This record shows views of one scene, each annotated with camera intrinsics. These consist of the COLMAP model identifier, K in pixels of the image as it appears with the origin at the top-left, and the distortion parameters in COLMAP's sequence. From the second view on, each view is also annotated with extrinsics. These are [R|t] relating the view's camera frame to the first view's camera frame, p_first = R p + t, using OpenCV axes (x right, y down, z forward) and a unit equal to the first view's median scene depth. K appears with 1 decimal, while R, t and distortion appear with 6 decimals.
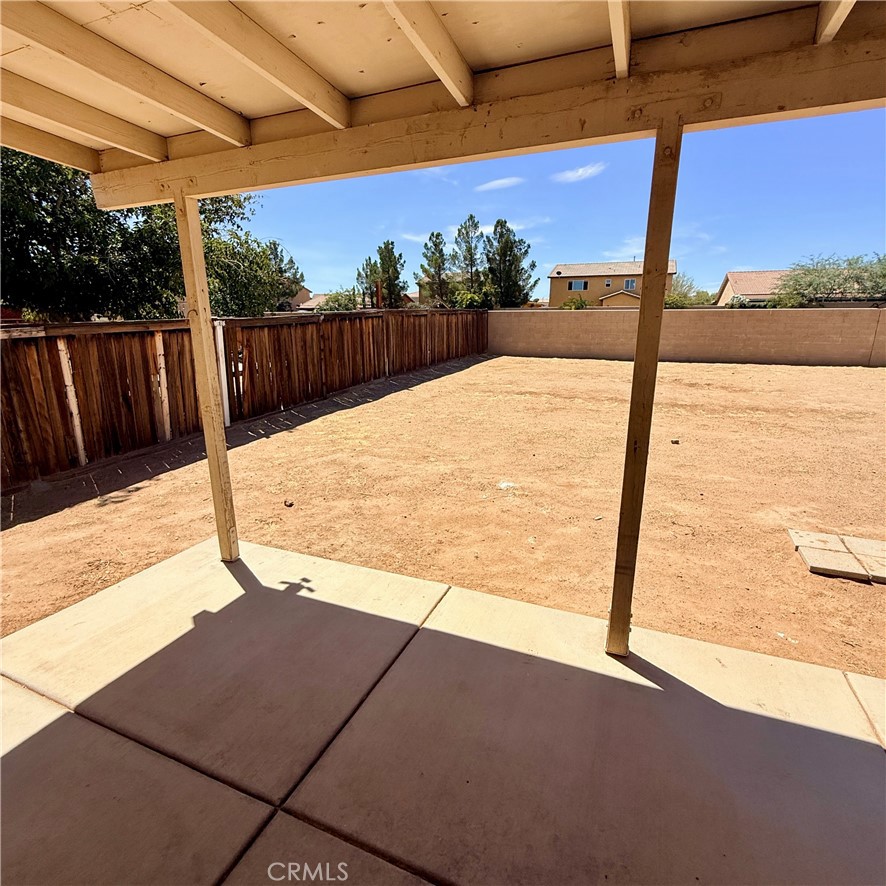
lens RADIAL K [[467.6, 0, 445.5], [0, 467.6, 444.0], [0, 0, 1]] dist [0.008372, -0.001537]
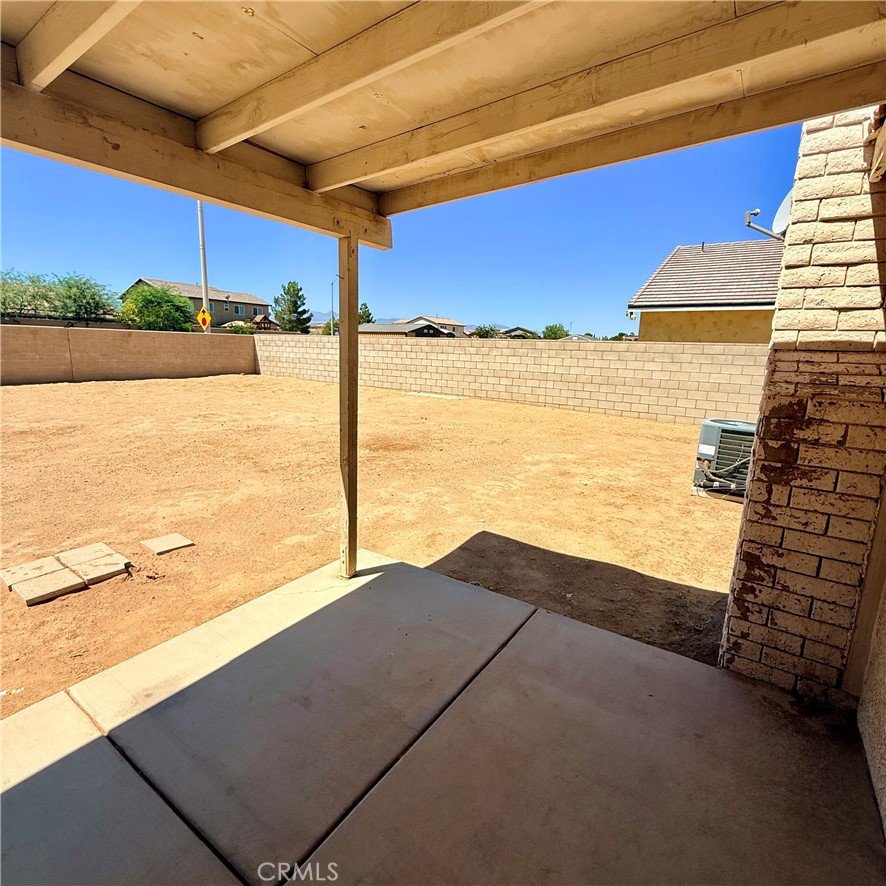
lens RADIAL K [[467.6, 0, 444.2], [0, 467.6, 442.2], [0, 0, 1]] dist [0.008372, -0.001537]
pose [[0.234079, -0.193075, 0.952853, 0.099968], [0.225310, 0.964173, 0.140019, 0.008374], [-0.945750, 0.181911, 0.269195, -0.073682]]
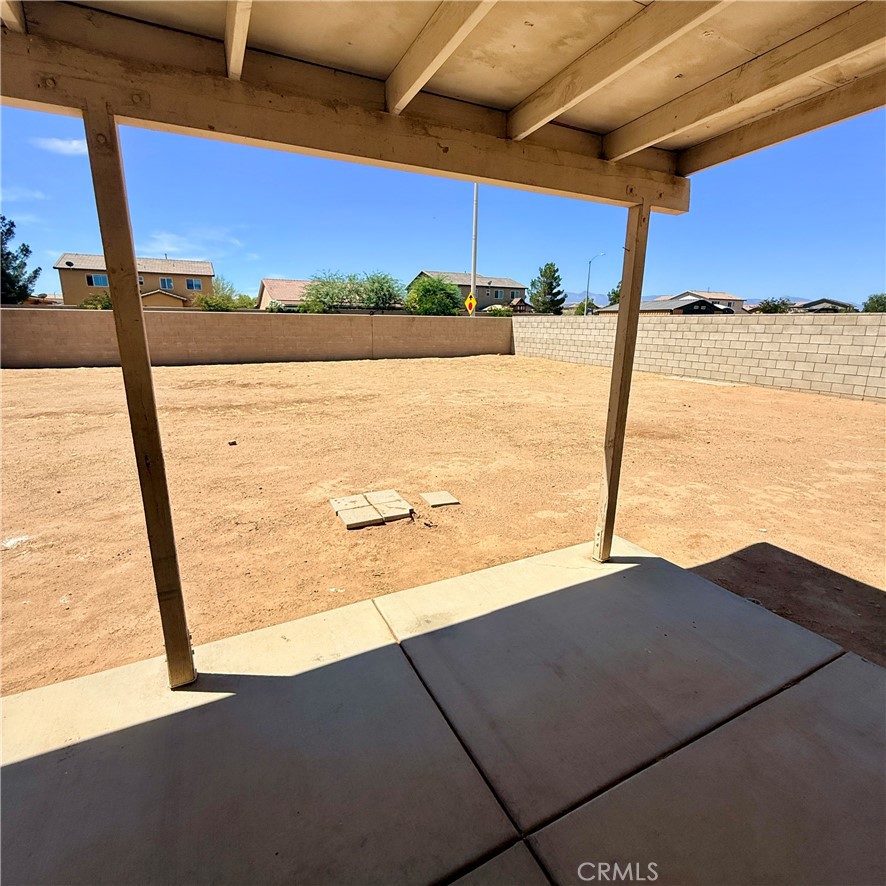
lens RADIAL K [[467.6, 0, 444.6], [0, 467.6, 442.8], [0, 0, 1]] dist [0.008372, -0.001537]
pose [[0.665347, -0.180886, 0.724288, 0.074076], [0.185460, 0.979836, 0.074339, 0.005155], [-0.723130, 0.084865, 0.685478, -0.027970]]
